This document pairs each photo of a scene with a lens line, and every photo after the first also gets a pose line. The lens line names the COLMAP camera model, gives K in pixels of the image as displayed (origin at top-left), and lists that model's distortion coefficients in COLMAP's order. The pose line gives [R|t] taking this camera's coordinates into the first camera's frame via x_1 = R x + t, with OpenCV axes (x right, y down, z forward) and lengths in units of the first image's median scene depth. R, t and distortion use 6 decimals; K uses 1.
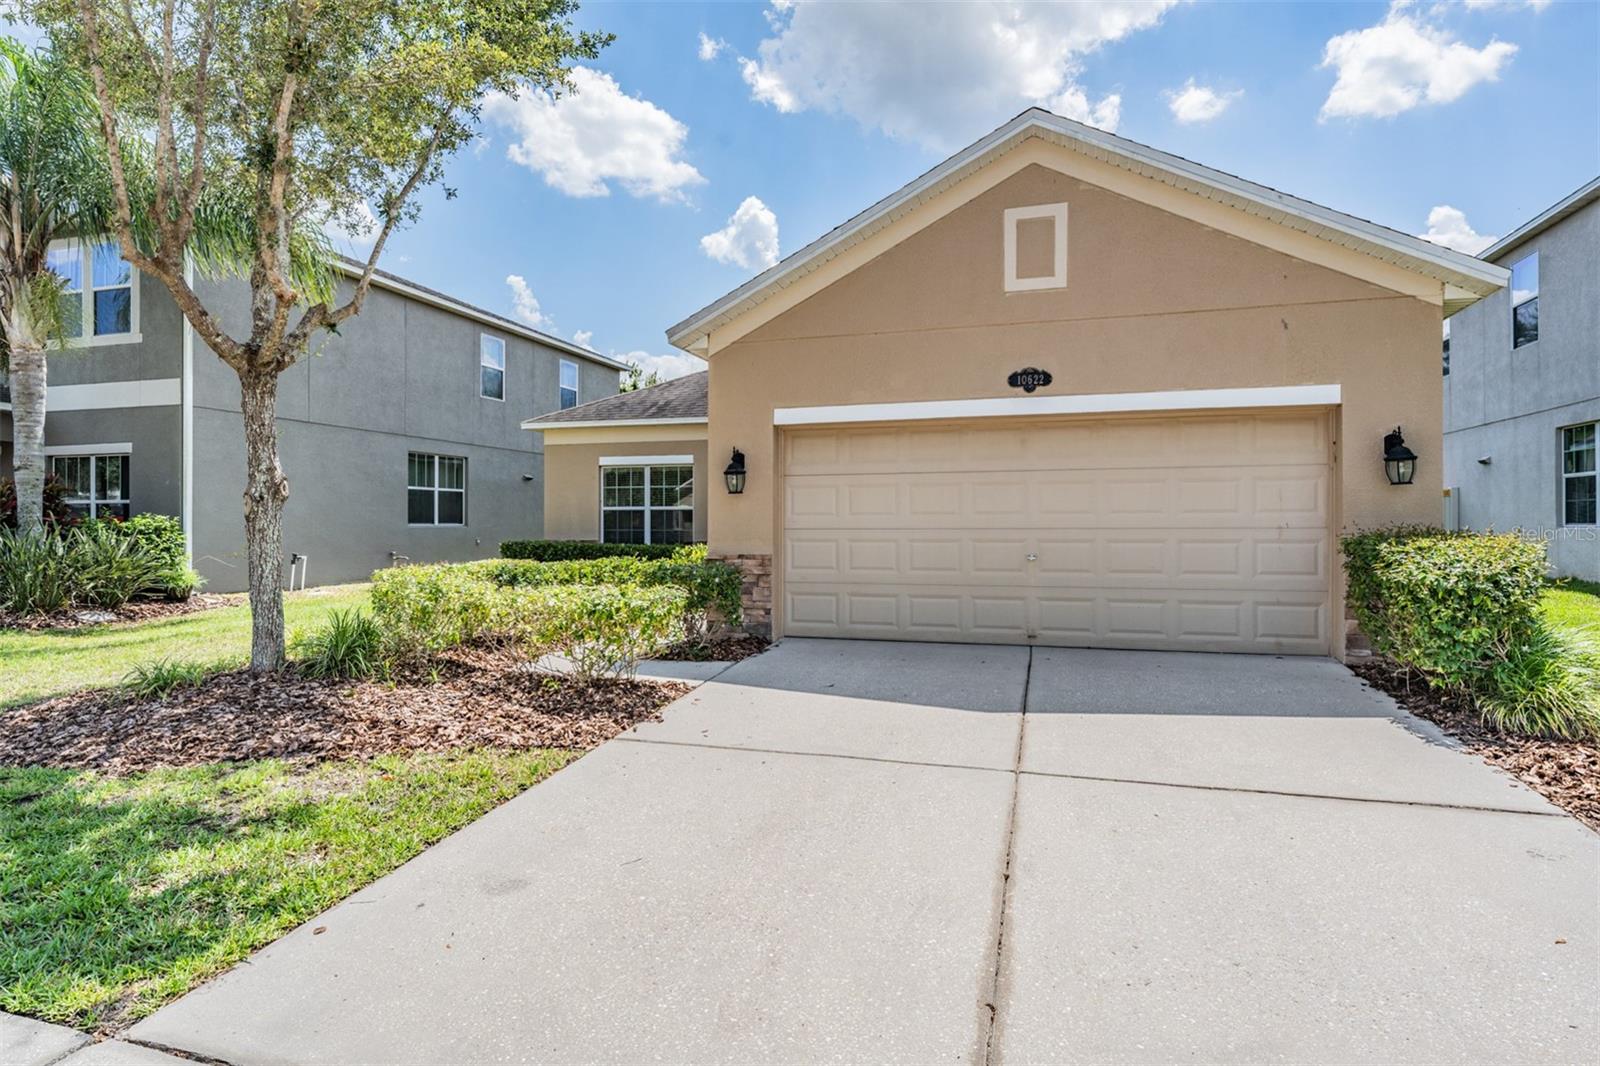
lens RADIAL K [[868.0, 0, 799.0], [0, 868.0, 528.7], [0, 0, 1]] dist [-0.005314, 0.007512]
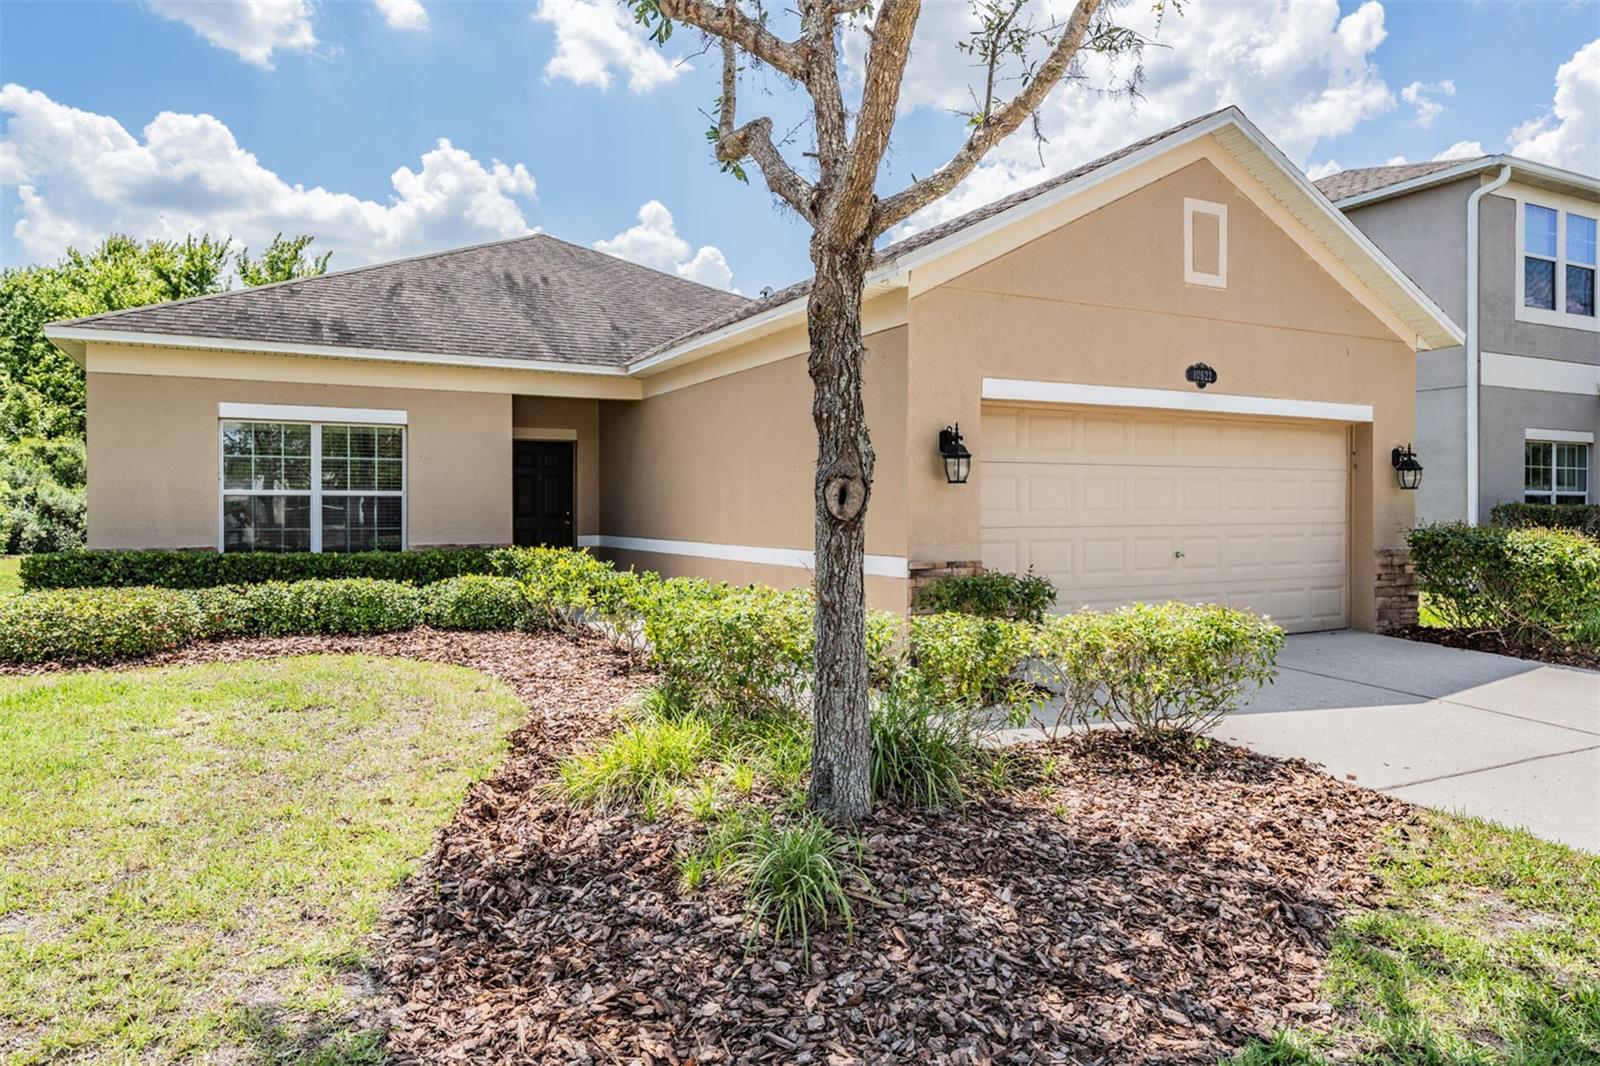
lens RADIAL K [[1051.9, 0, 807.7], [0, 1051.9, 527.7], [0, 0, 1]] dist [-0.005633, -0.003735]
pose [[0.703568, -0.011039, 0.710542, -0.855593], [0.003499, 0.999921, 0.012071, -0.013323], [-0.710619, -0.006007, 0.703551, 0.448900]]
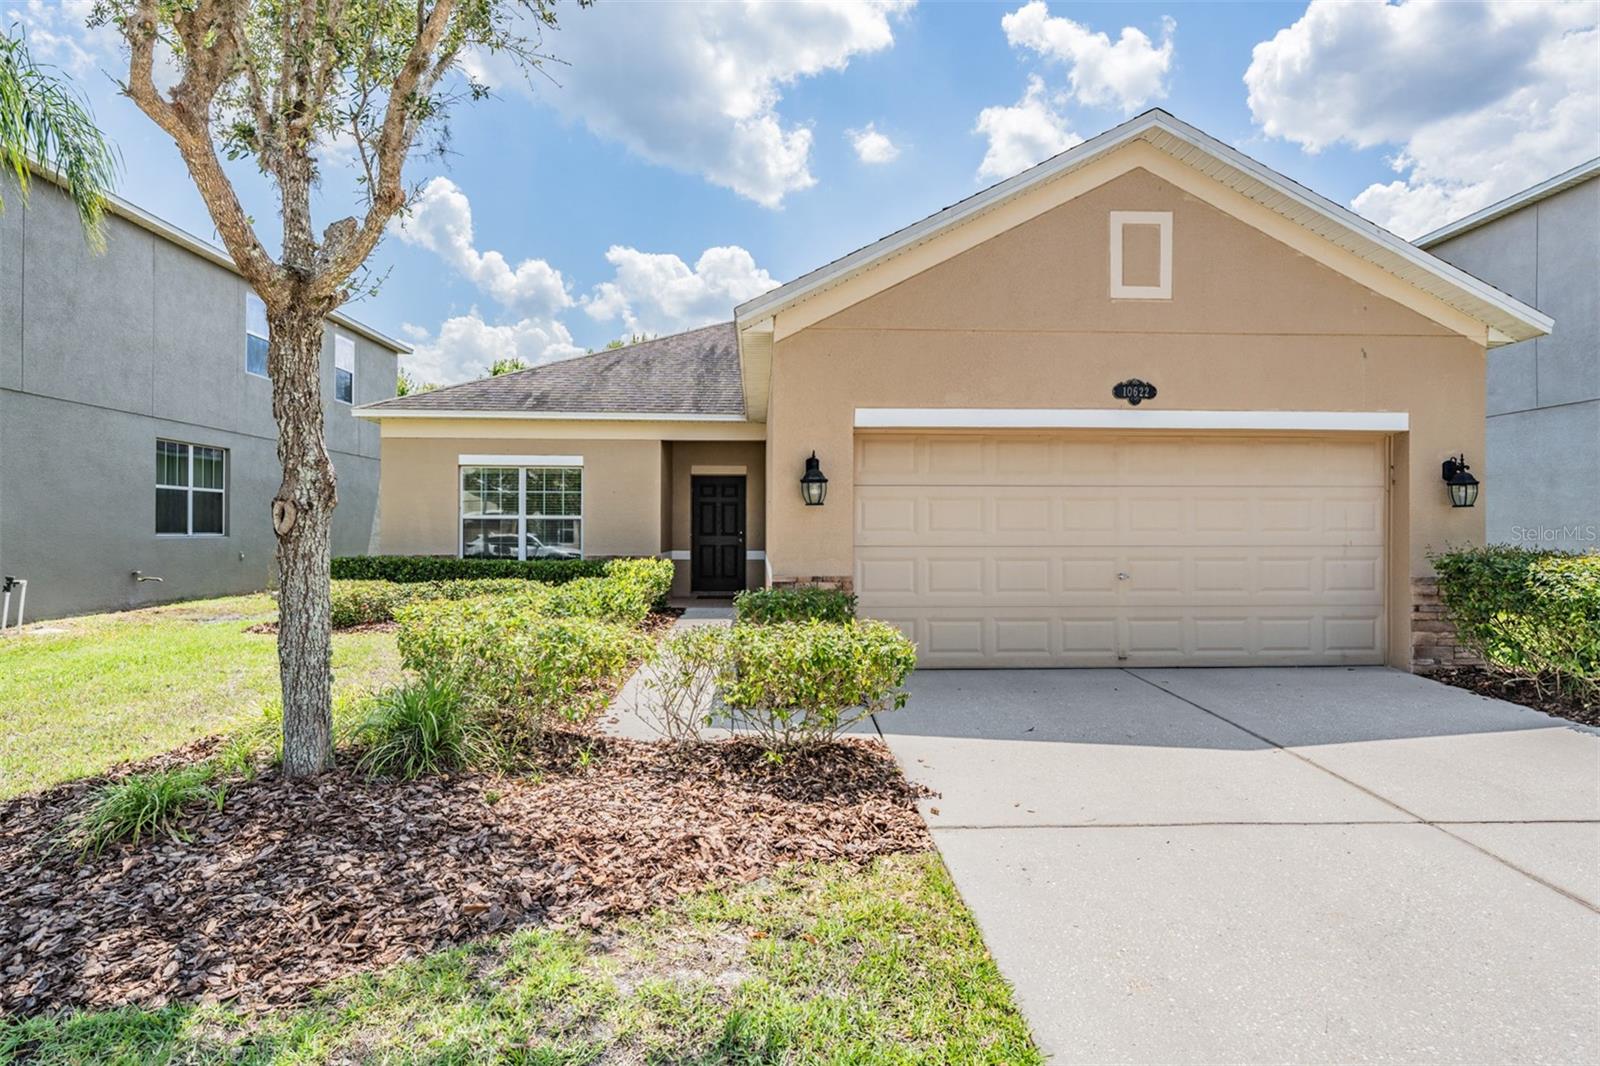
lens RADIAL K [[868.0, 0, 801.8], [0, 868.0, 537.6], [0, 0, 1]] dist [-0.005314, 0.007512]
pose [[0.941301, 0.001108, 0.337566, -0.383425], [-0.001888, 0.999996, 0.001983, -0.010851], [-0.337563, -0.002504, 0.941300, 0.207846]]
